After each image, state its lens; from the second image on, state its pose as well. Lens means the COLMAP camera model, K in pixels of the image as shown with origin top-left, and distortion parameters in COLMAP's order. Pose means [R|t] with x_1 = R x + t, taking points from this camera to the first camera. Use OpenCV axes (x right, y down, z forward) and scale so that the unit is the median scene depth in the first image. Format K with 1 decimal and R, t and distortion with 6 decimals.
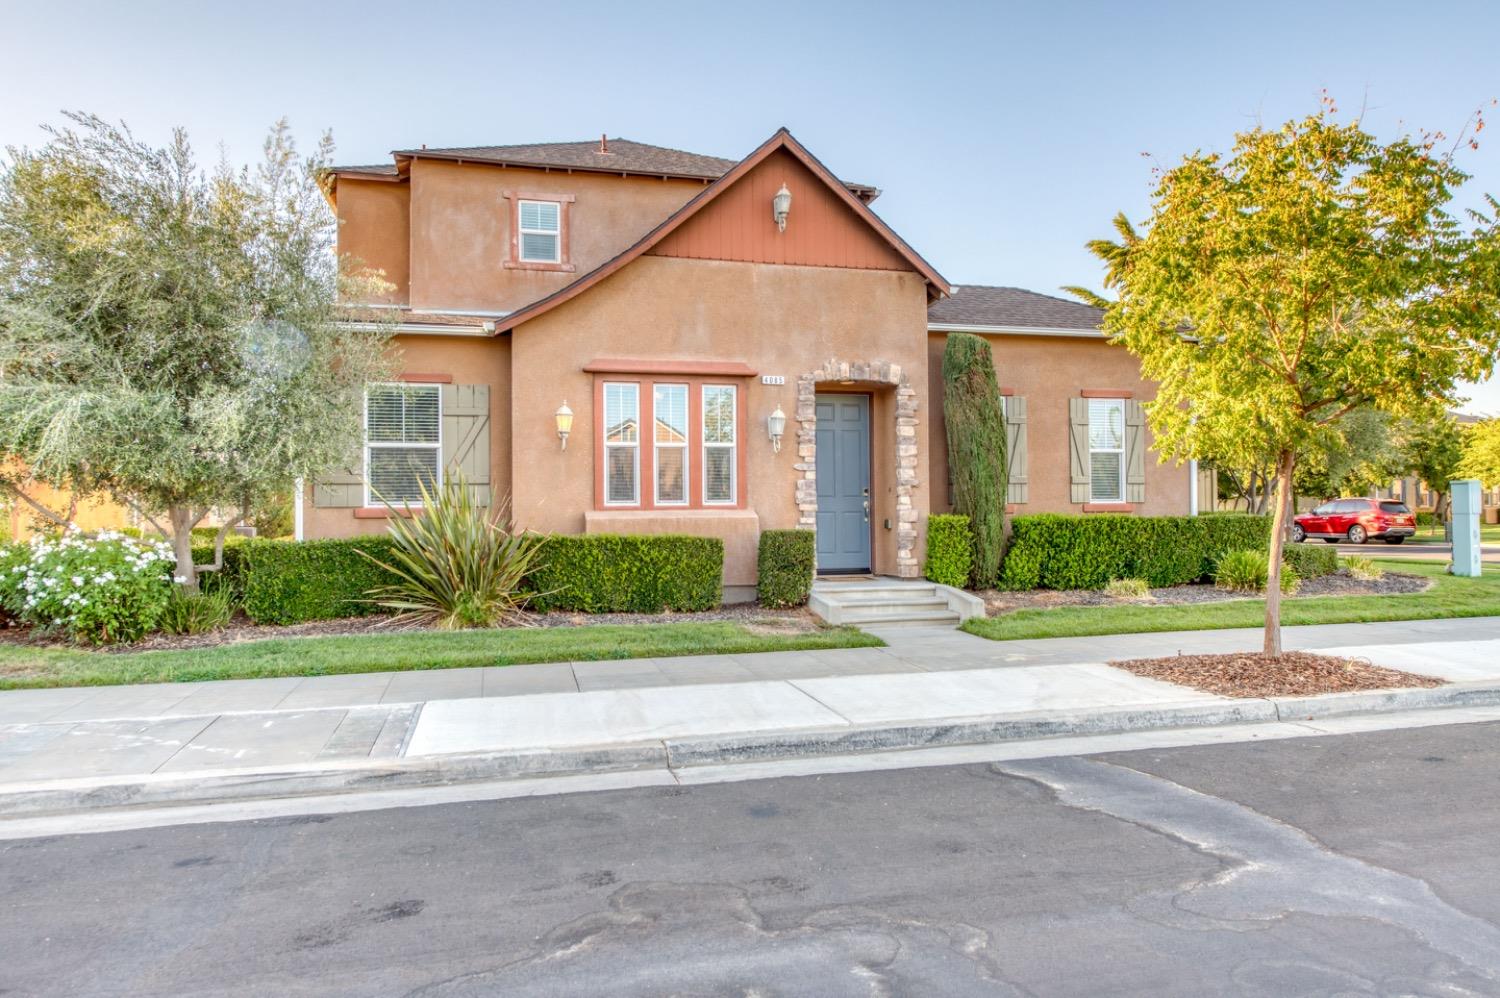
lens RADIAL K [[995.9, 0, 750.0], [0, 995.9, 499.0], [0, 0, 1]] dist [0.005564, 0.001546]
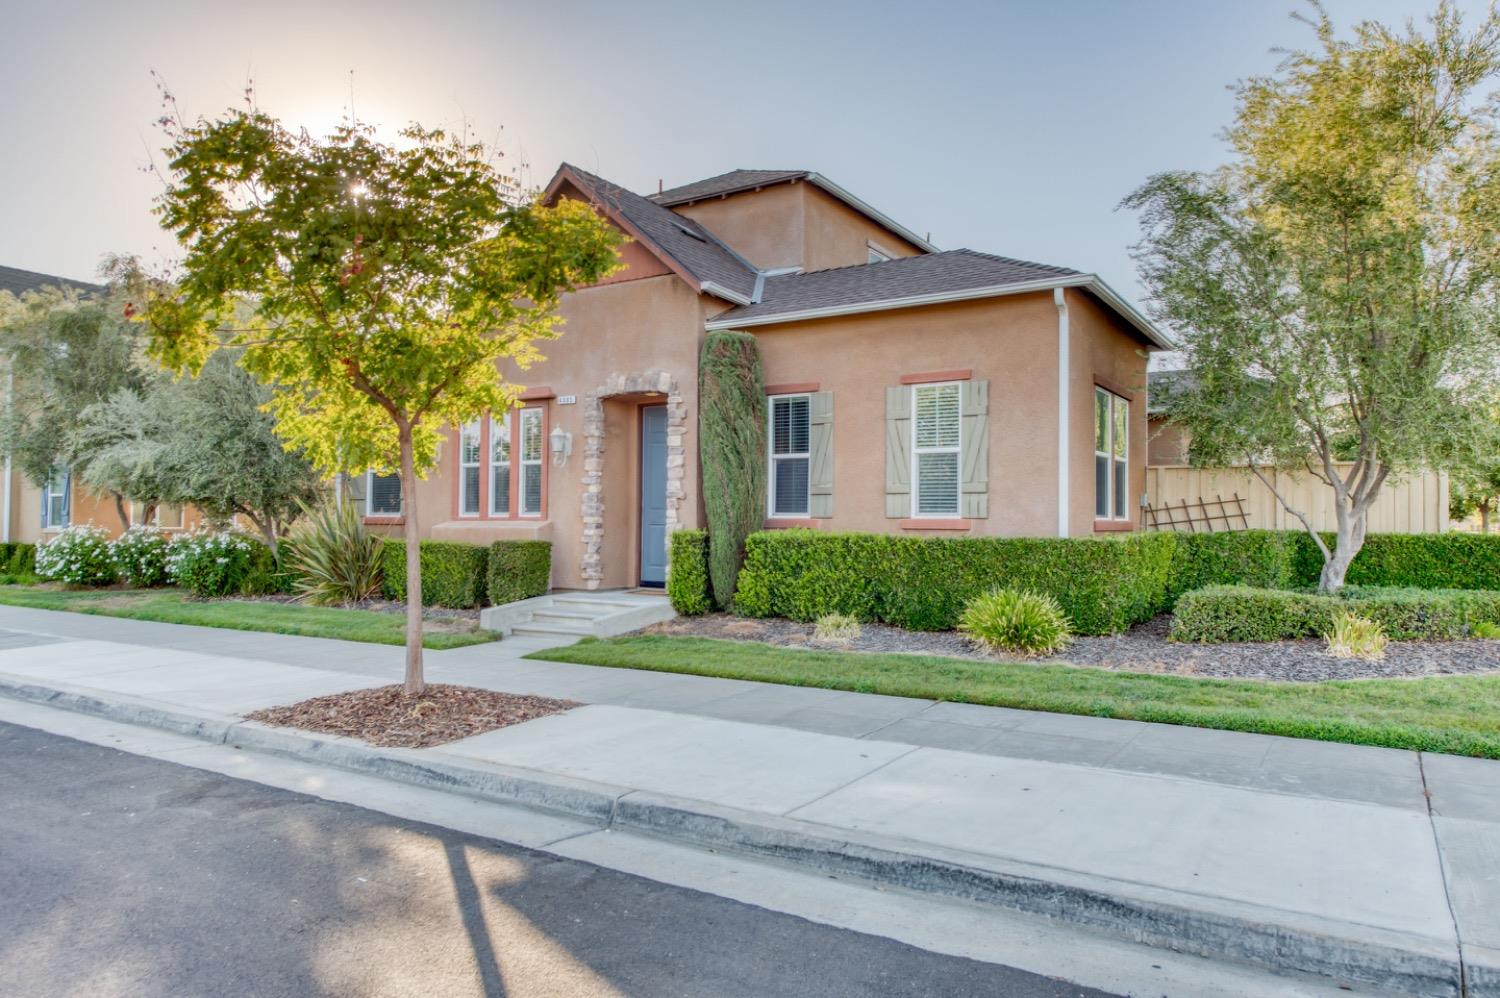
lens RADIAL K [[995.9, 0, 750.0], [0, 995.9, 499.0], [0, 0, 1]] dist [0.005564, 0.001546]
pose [[0.685888, -0.006081, -0.727682, 0.909480], [-0.001545, 0.999951, -0.009813, -0.003190], [0.727705, 0.007855, 0.685845, 0.401867]]
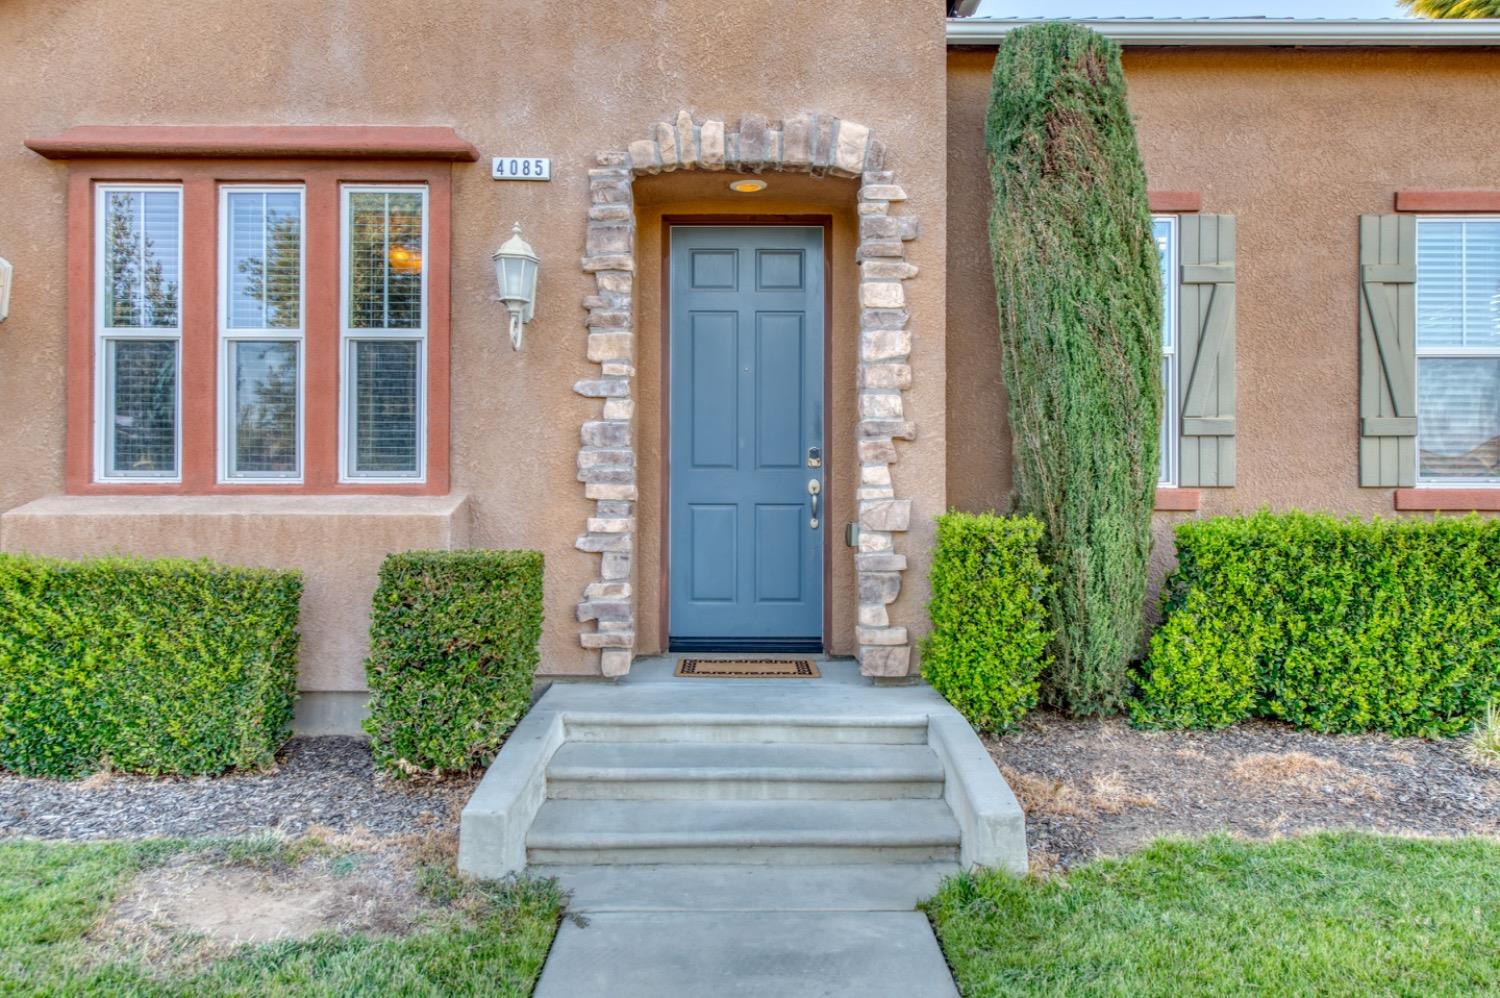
lens RADIAL K [[995.9, 0, 750.0], [0, 995.9, 499.0], [0, 0, 1]] dist [0.005564, 0.001546]
pose [[0.971678, 0.009155, -0.236130, 0.200638], [-0.006609, 0.999911, 0.011568, 0.006373], [0.236215, -0.009680, 0.971653, 0.620395]]
